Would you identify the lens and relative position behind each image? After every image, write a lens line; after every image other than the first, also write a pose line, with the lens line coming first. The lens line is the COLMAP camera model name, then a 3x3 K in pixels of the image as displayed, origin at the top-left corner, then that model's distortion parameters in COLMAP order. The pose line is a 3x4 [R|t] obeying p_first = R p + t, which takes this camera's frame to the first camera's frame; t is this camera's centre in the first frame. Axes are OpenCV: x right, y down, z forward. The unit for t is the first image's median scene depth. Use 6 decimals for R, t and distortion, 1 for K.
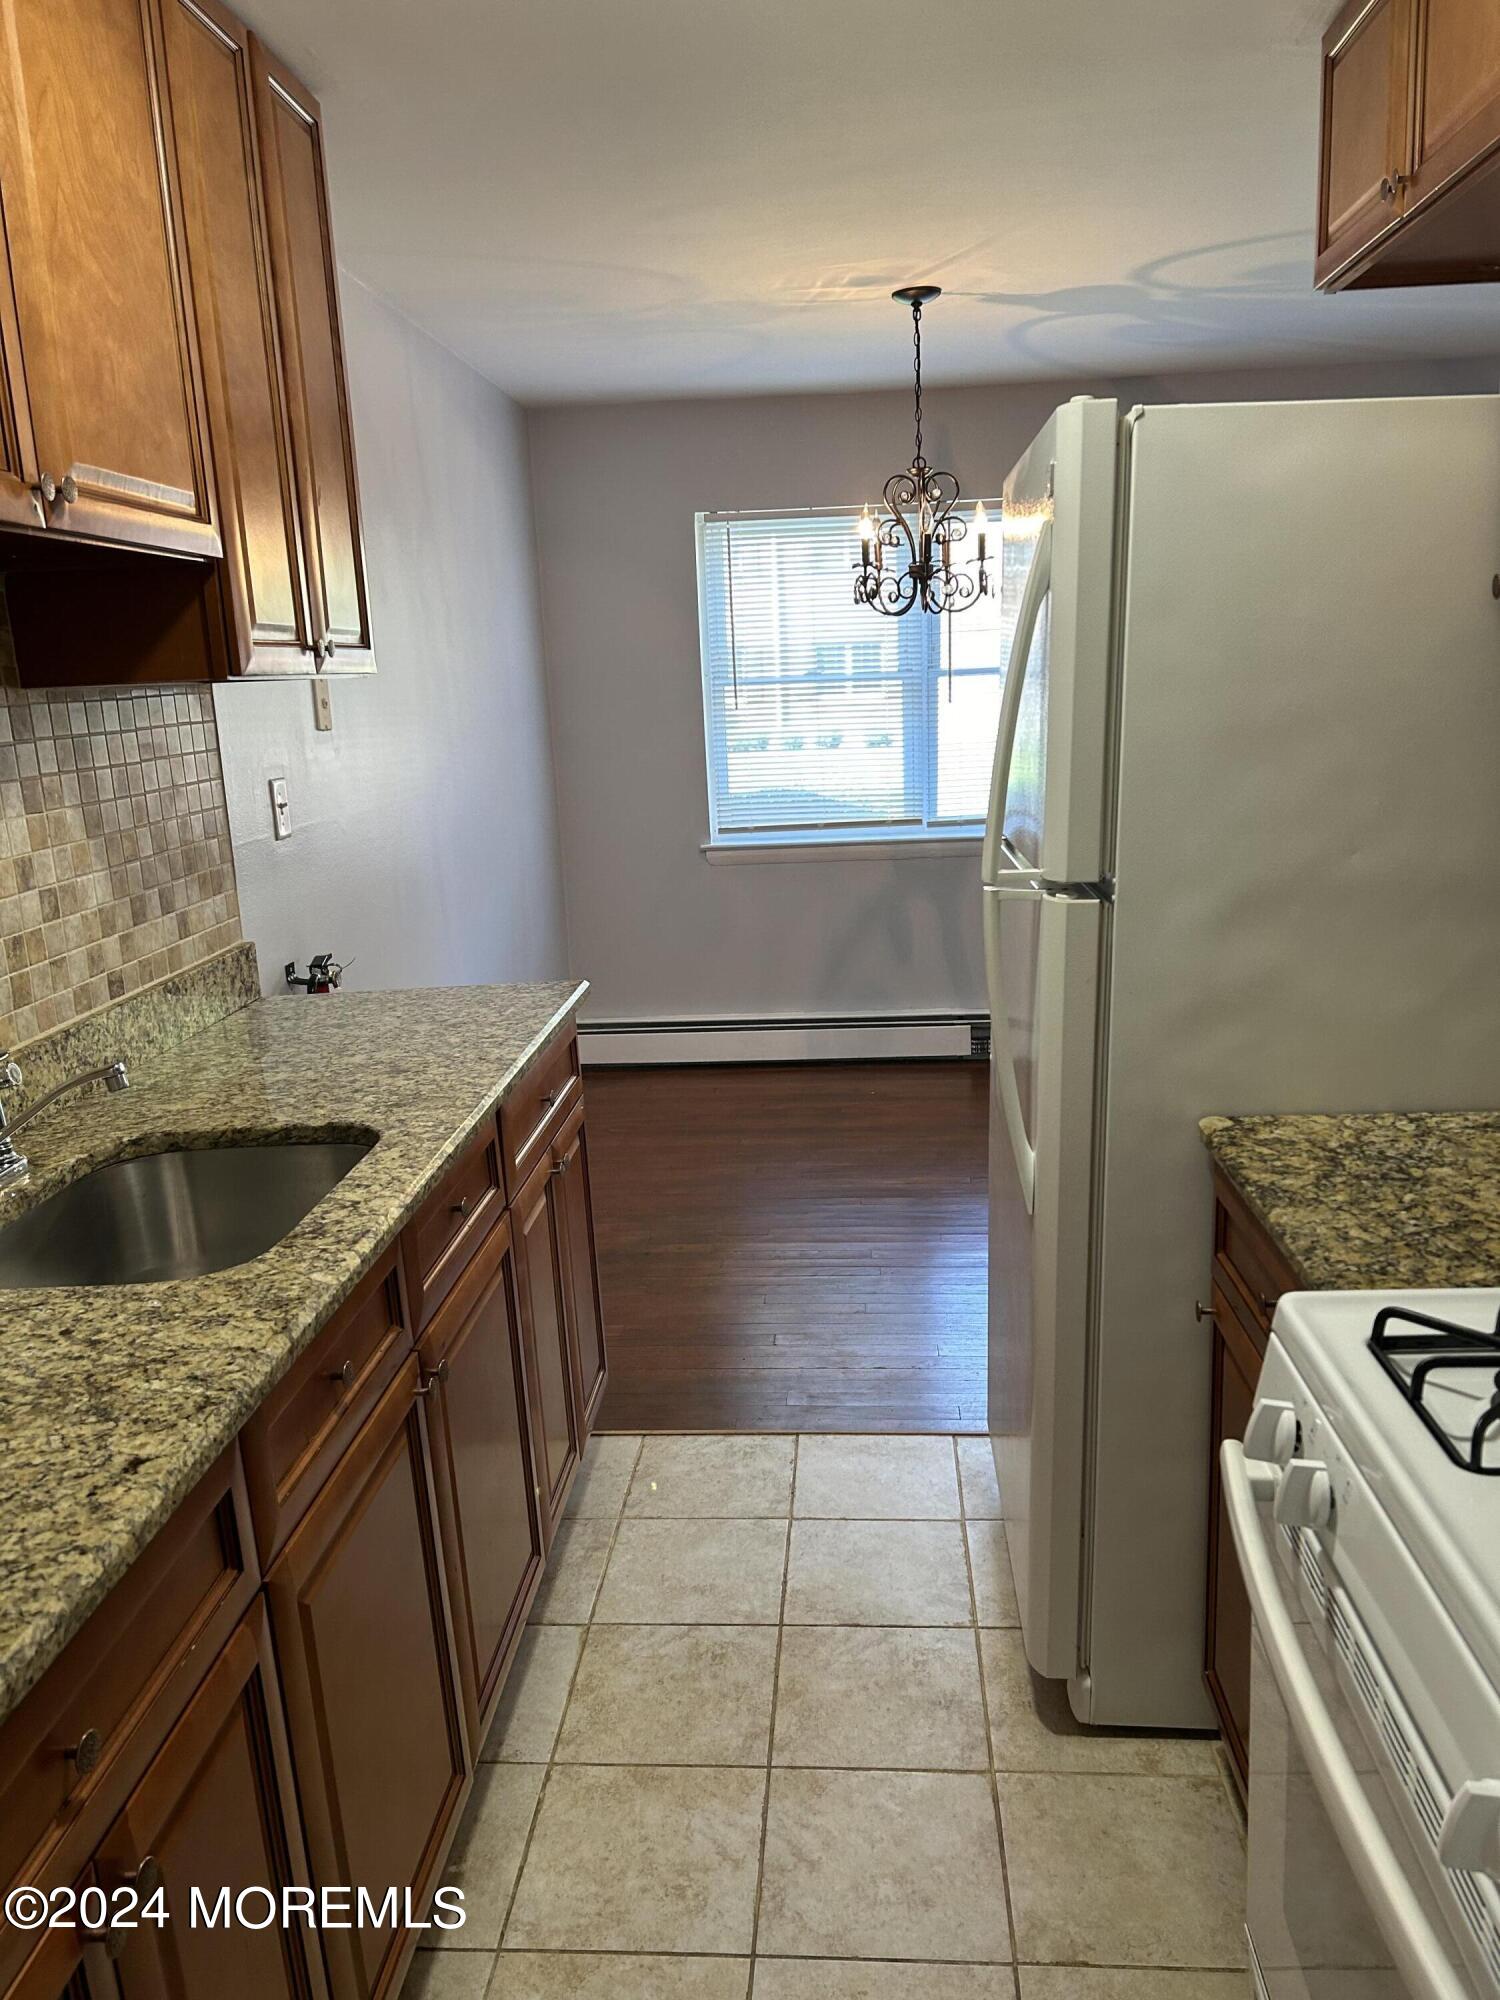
lens RADIAL K [[1472.5, 0, 761.5], [0, 1472.5, 1008.9], [0, 0, 1]] dist [0.037747, -0.051379]
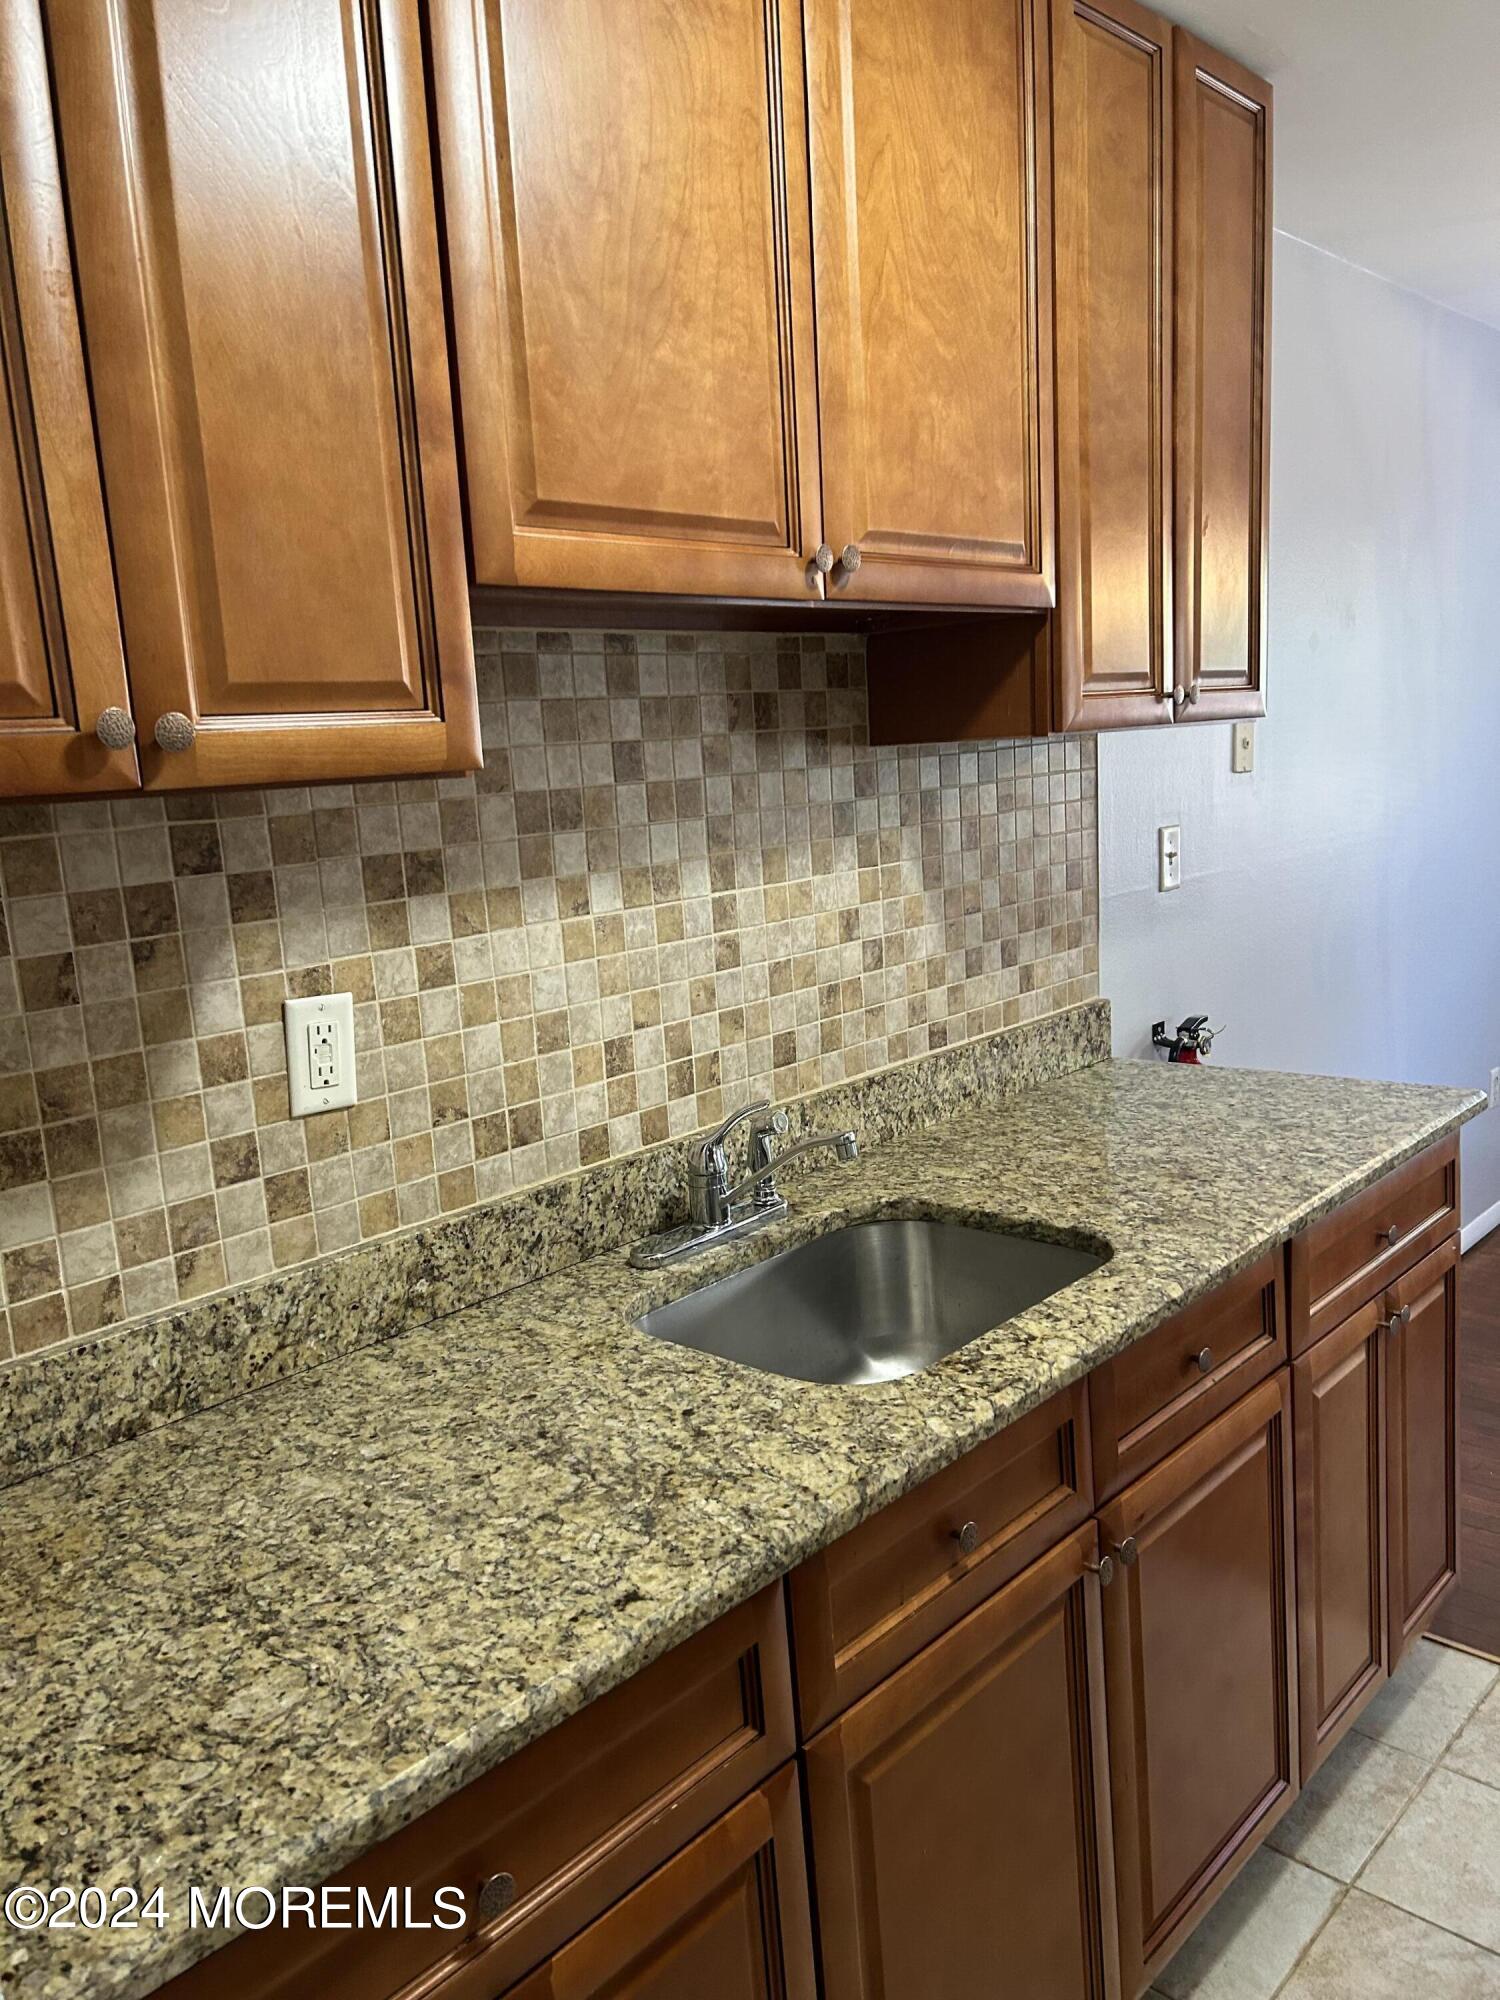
lens RADIAL K [[1472.5, 0, 761.5], [0, 1472.5, 1008.9], [0, 0, 1]] dist [0.037747, -0.051379]
pose [[0.771218, 0.116606, -0.625800, 0.109835], [-0.120872, 0.992019, 0.035885, -0.064094], [0.624990, 0.047967, 0.779158, 0.166860]]
